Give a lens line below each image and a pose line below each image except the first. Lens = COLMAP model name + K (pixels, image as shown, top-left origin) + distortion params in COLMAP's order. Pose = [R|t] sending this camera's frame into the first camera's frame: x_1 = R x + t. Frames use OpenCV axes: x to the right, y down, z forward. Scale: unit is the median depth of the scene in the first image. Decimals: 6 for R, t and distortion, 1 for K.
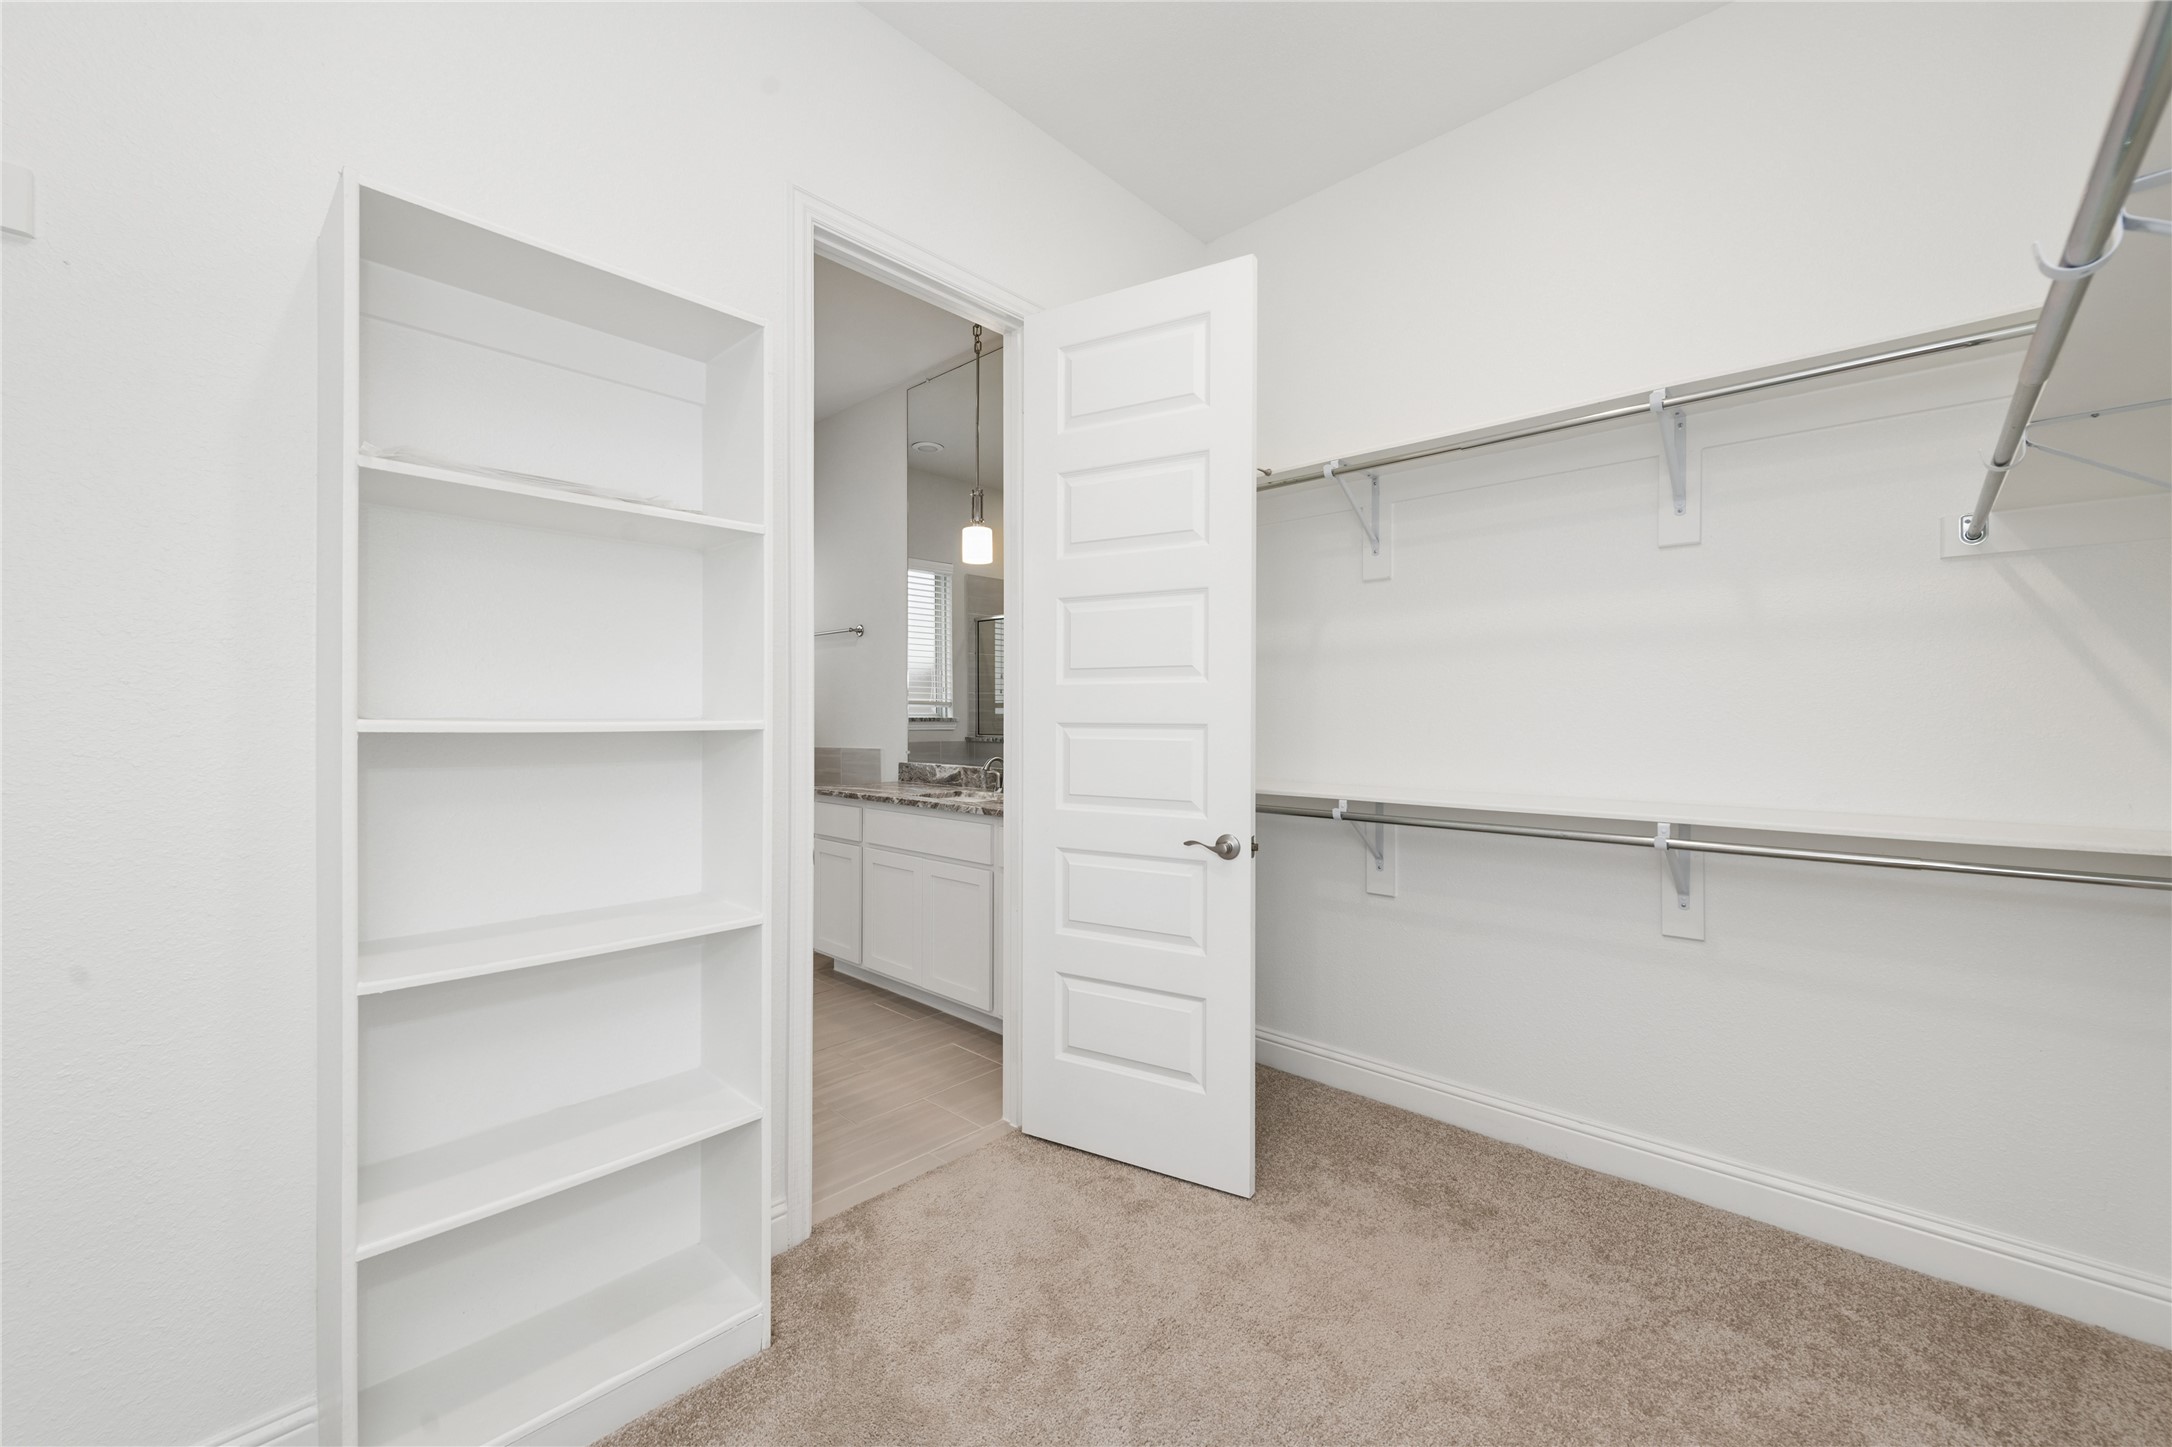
lens RADIAL K [[861.5, 0, 1086.0], [0, 861.5, 723.5], [0, 0, 1]] dist [0.000772, 0.000034]
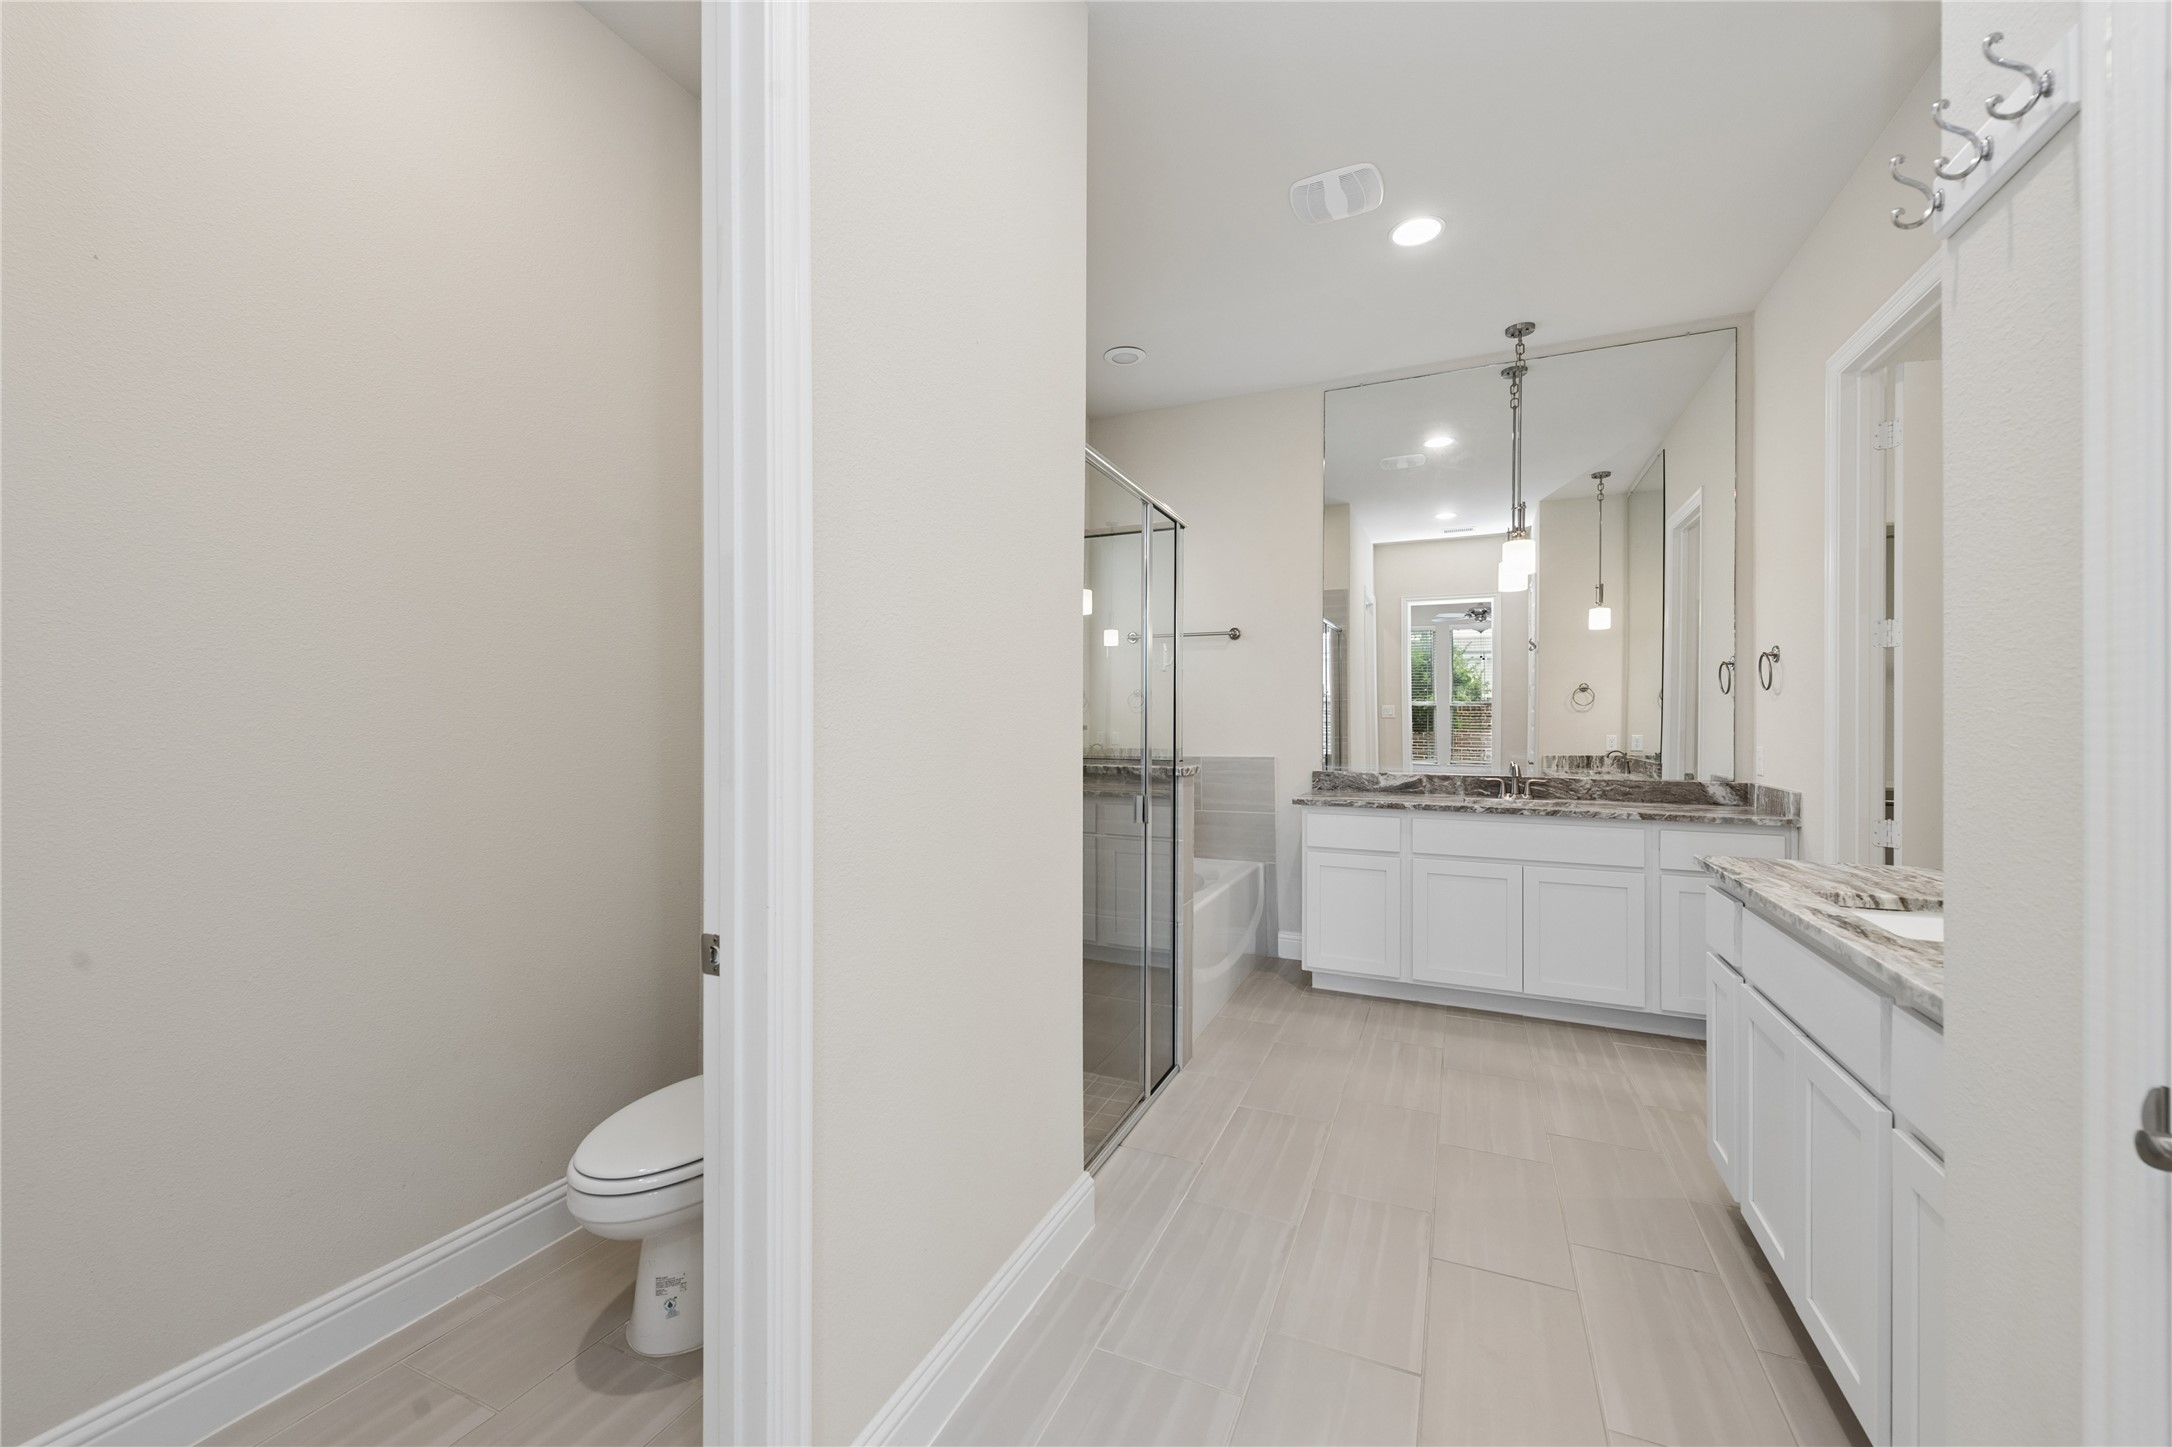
lens RADIAL K [[861.5, 0, 1086.0], [0, 861.5, 723.5], [0, 0, 1]] dist [0.000772, 0.000034]
pose [[0.946345, 0.000011, 0.323157, -0.899892], [0.000412, 0.999999, -0.001242, -0.008567], [-0.323157, 0.001308, 0.946345, 0.186095]]
